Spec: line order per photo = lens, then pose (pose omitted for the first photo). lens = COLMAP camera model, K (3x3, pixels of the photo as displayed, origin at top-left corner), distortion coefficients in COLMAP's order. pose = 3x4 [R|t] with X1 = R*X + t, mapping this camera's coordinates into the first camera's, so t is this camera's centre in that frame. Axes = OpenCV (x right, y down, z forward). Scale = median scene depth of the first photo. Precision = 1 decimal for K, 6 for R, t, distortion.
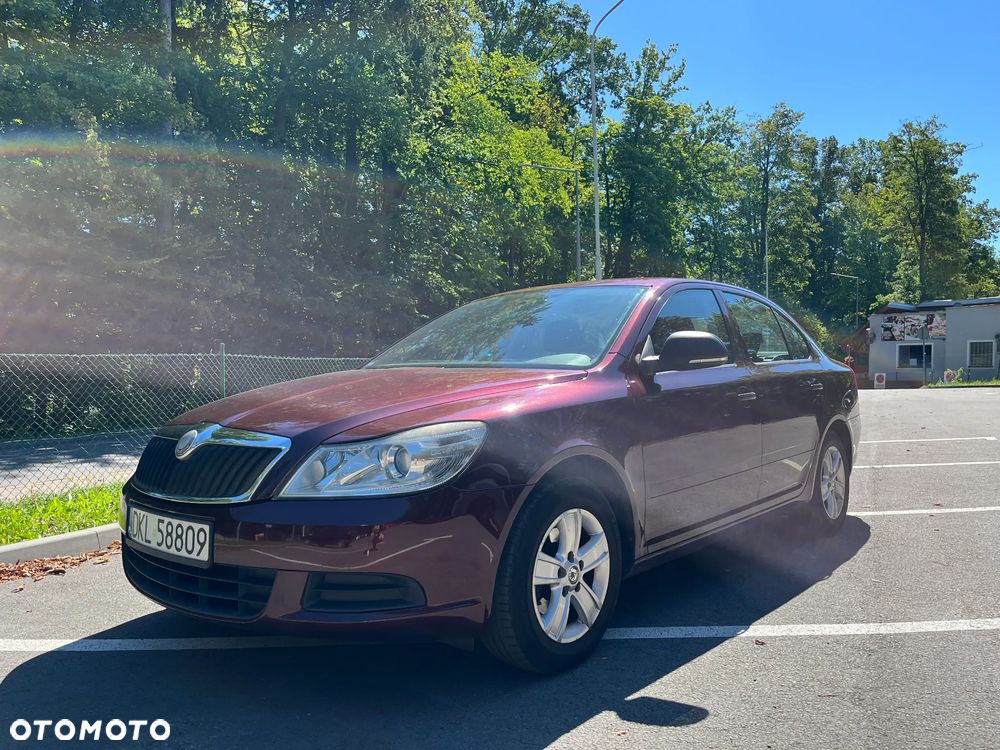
lens RADIAL K [[769.6, 0, 500.0], [0, 769.6, 375.0], [0, 0, 1]] dist [0.065610, -0.097729]
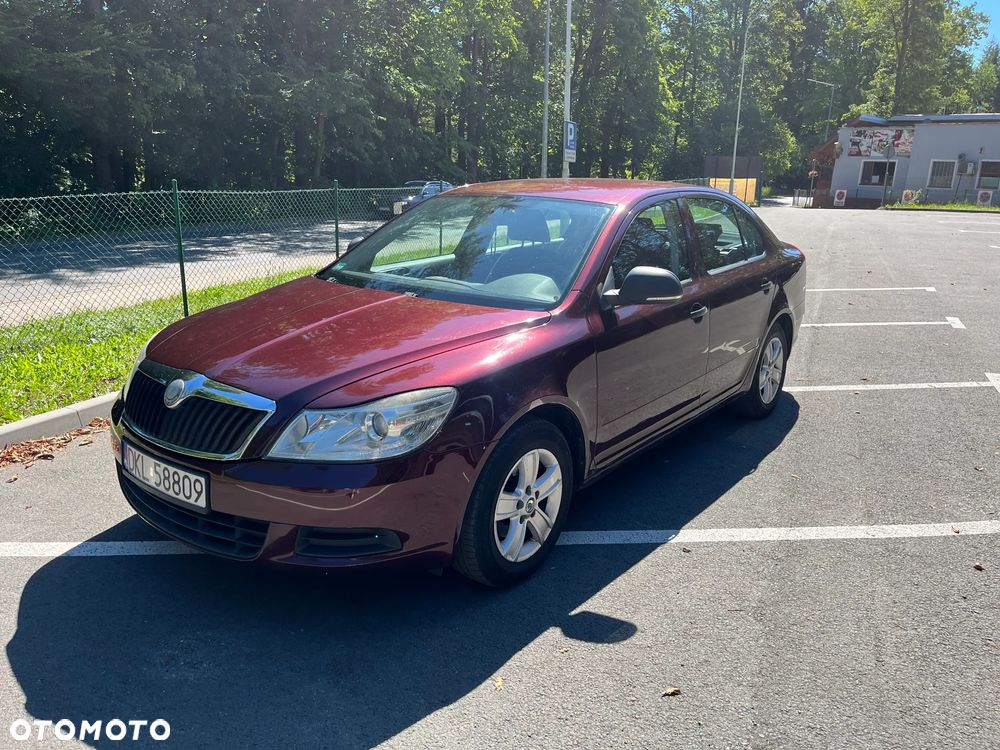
lens RADIAL K [[770.4, 0, 502.3], [0, 770.4, 373.1], [0, 0, 1]] dist [0.058472, -0.091008]
pose [[0.998144, 0.017125, 0.058443, -0.013964], [-0.031007, 0.968857, 0.245670, -0.185588], [-0.052415, -0.247026, 0.967590, -0.044783]]
